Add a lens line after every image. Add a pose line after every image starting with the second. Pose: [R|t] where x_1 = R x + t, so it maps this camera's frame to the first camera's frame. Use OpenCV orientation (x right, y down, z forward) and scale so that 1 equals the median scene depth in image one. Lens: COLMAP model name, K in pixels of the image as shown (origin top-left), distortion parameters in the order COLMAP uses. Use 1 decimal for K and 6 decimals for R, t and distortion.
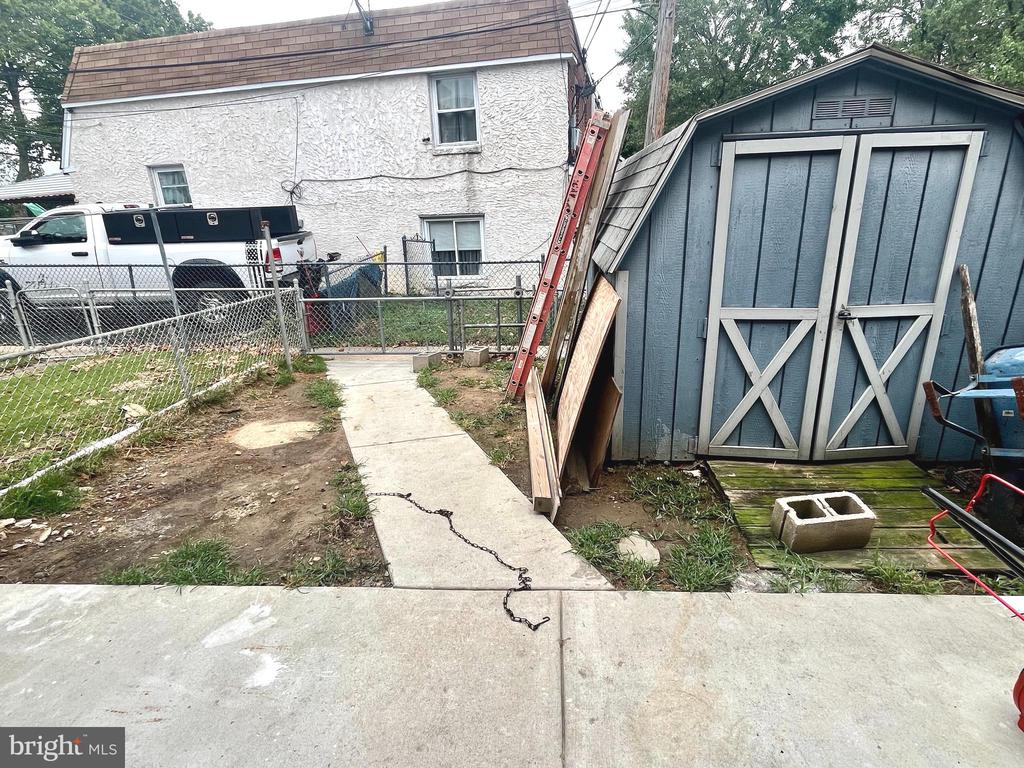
lens RADIAL K [[527.3, 0, 511.5], [0, 527.3, 383.6], [0, 0, 1]] dist [-0.001678, -0.000891]
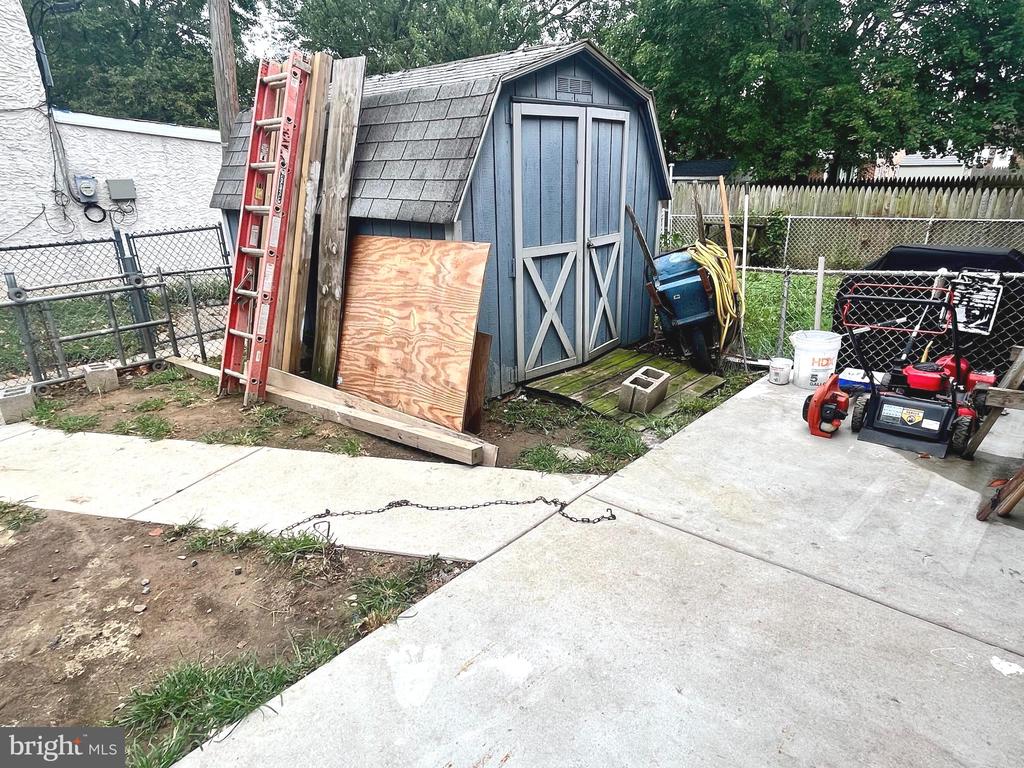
lens RADIAL K [[597.4, 0, 513.5], [0, 597.4, 384.2], [0, 0, 1]] dist [-0.005251, 0.001485]
pose [[0.637668, -0.247036, 0.729625, -0.648569], [0.237411, 0.964101, 0.118935, -0.017459], [-0.732813, 0.097380, 0.673426, 0.165660]]
